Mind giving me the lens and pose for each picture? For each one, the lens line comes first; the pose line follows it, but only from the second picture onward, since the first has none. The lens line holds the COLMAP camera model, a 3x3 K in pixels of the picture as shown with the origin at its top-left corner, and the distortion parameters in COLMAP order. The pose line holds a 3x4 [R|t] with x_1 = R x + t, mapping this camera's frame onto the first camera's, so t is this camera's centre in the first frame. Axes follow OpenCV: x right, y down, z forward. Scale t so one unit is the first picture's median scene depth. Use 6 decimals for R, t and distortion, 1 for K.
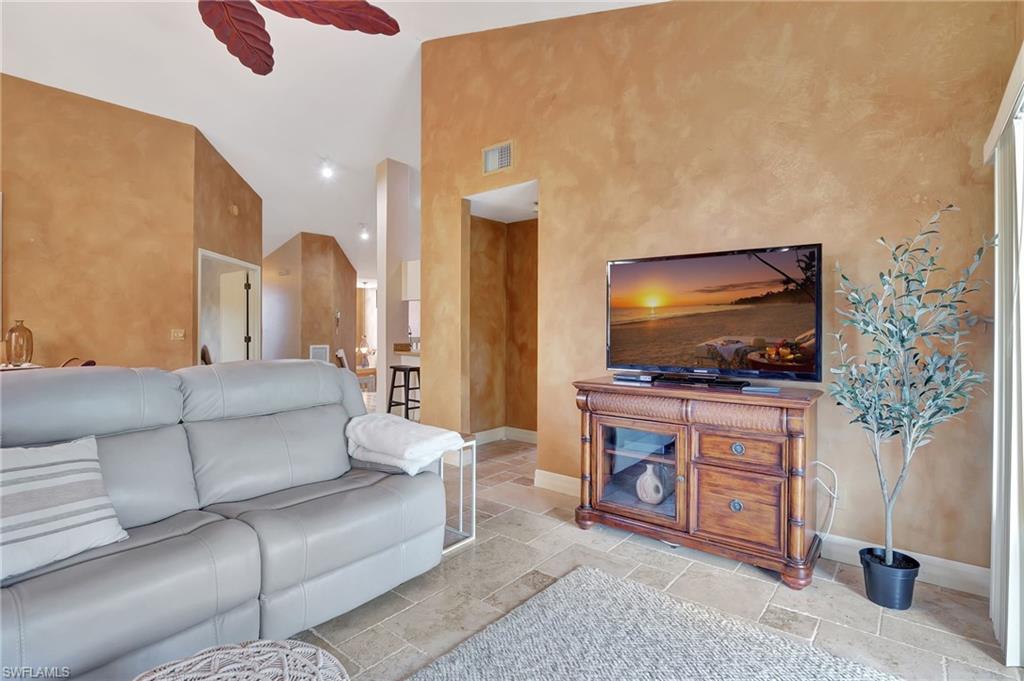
lens RADIAL K [[493.7, 0, 511.5], [0, 493.7, 327.9], [0, 0, 1]] dist [-0.018765, -0.001175]
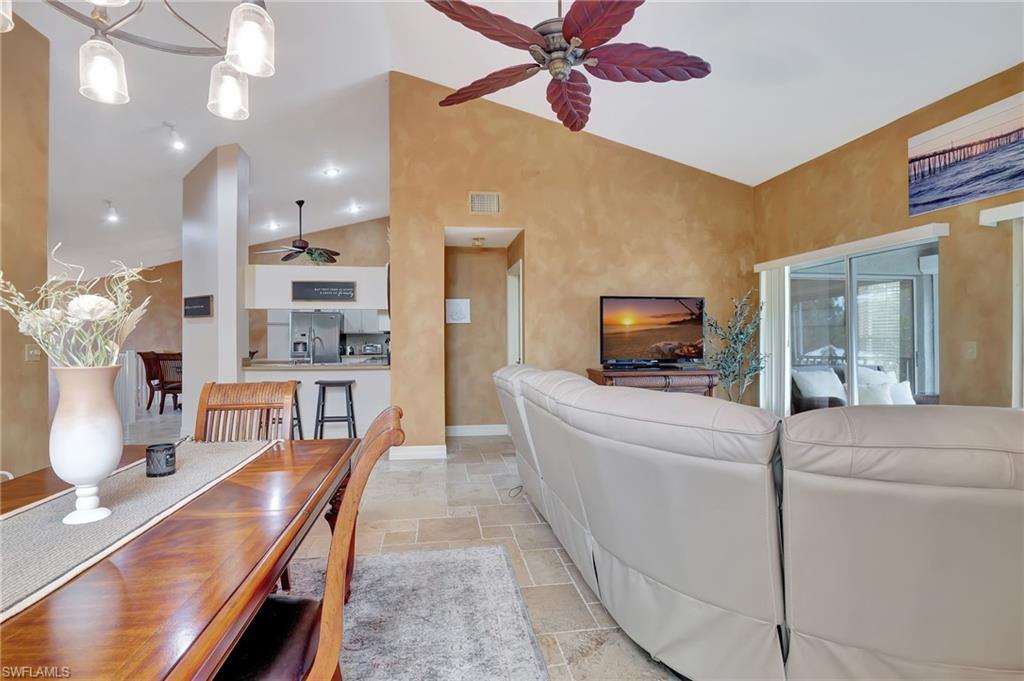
lens RADIAL K [[493.7, 0, 511.5], [0, 493.7, 327.9], [0, 0, 1]] dist [-0.018765, -0.001175]
pose [[0.659963, 0.010078, 0.751231, -1.135038], [0.010553, 0.999687, -0.022682, 0.000605], [-0.751224, 0.022897, 0.659650, 0.163970]]
